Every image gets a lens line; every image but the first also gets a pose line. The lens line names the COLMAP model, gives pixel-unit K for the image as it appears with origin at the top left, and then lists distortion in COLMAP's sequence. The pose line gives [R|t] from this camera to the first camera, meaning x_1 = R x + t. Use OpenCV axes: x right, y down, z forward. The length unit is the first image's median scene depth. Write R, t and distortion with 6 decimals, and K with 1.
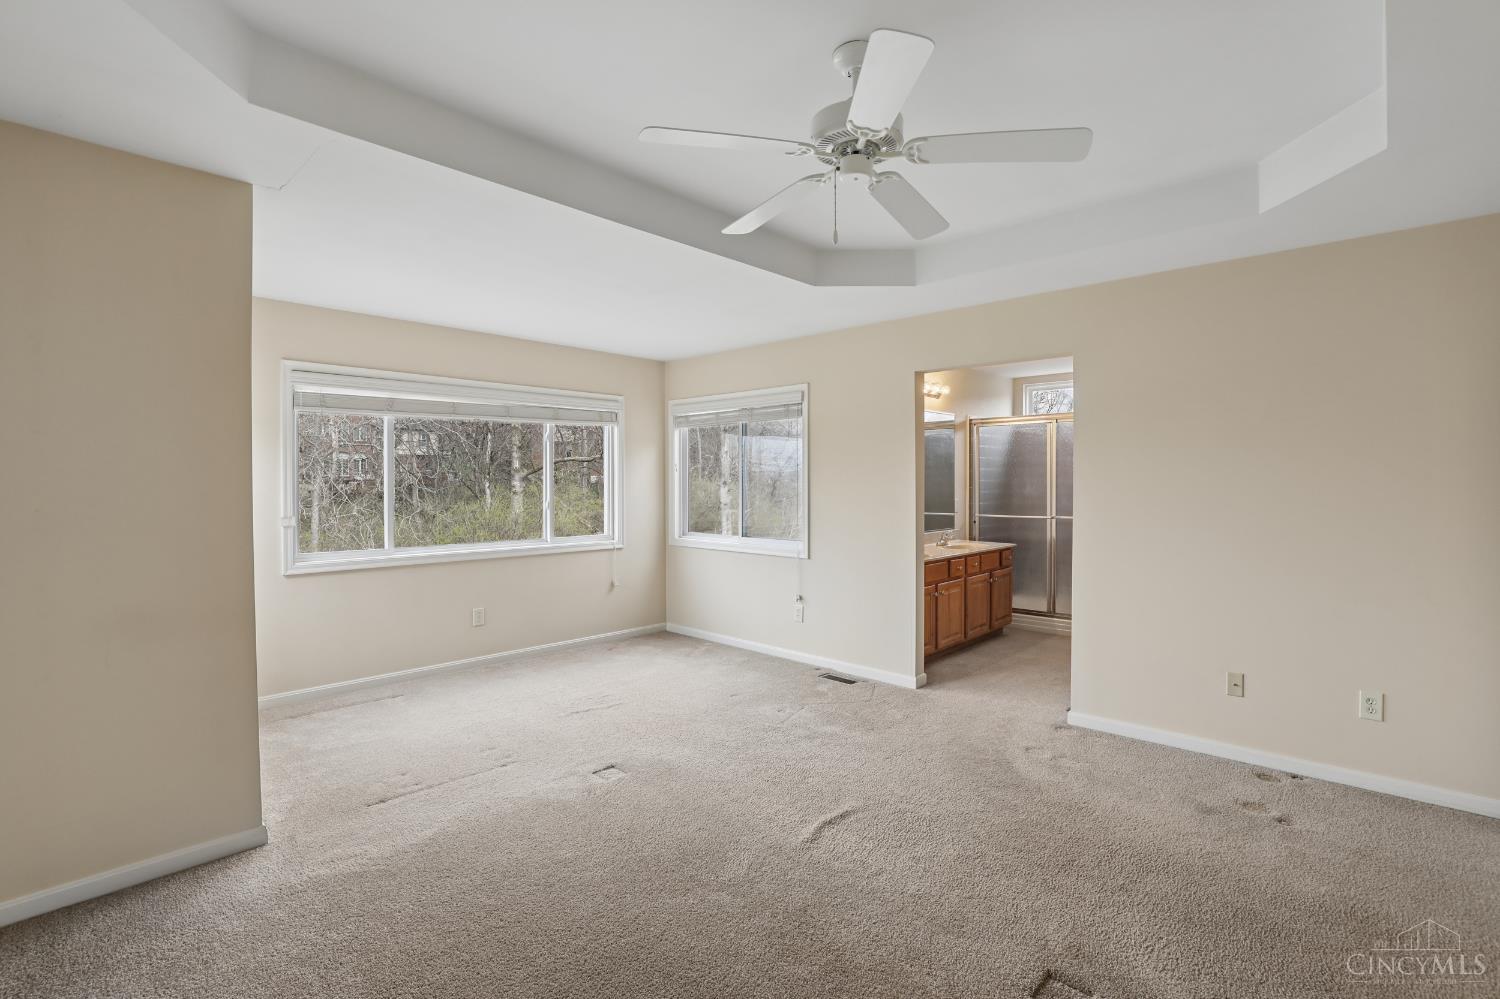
lens RADIAL K [[694.9, 0, 754.8], [0, 694.9, 491.1], [0, 0, 1]] dist [-0.025525, 0.000451]
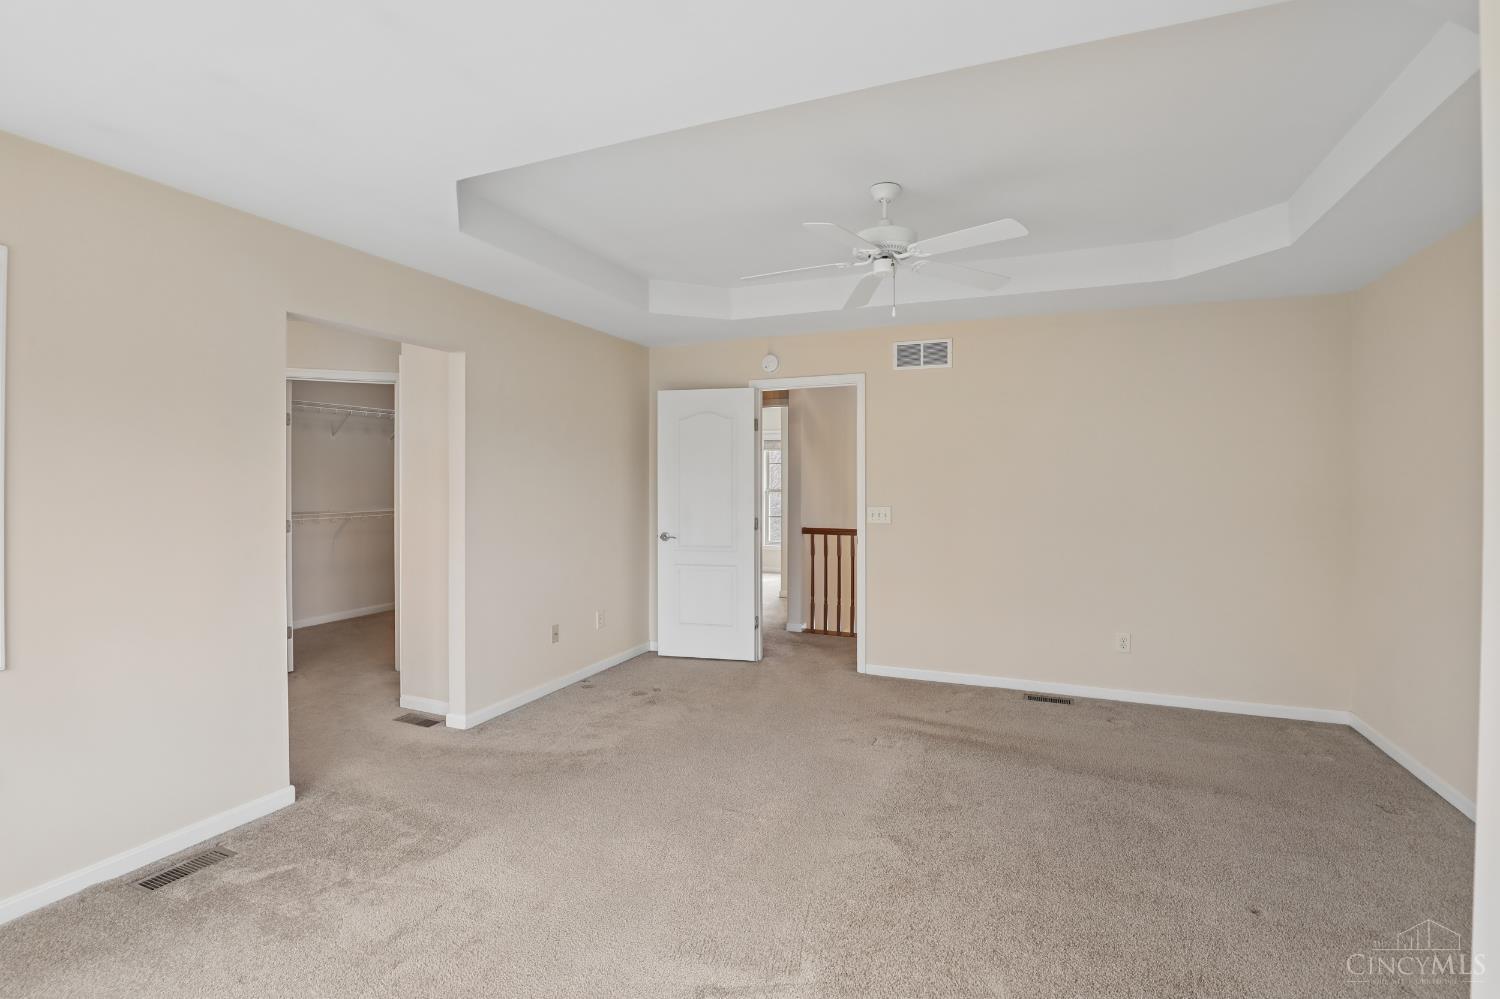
lens RADIAL K [[694.9, 0, 754.8], [0, 694.9, 491.1], [0, 0, 1]] dist [-0.025525, 0.000451]
pose [[-0.354949, -0.014700, 0.934770, -0.513915], [0.010227, 0.999755, 0.019605, -0.015257], [-0.934830, 0.016519, -0.354711, 0.809782]]
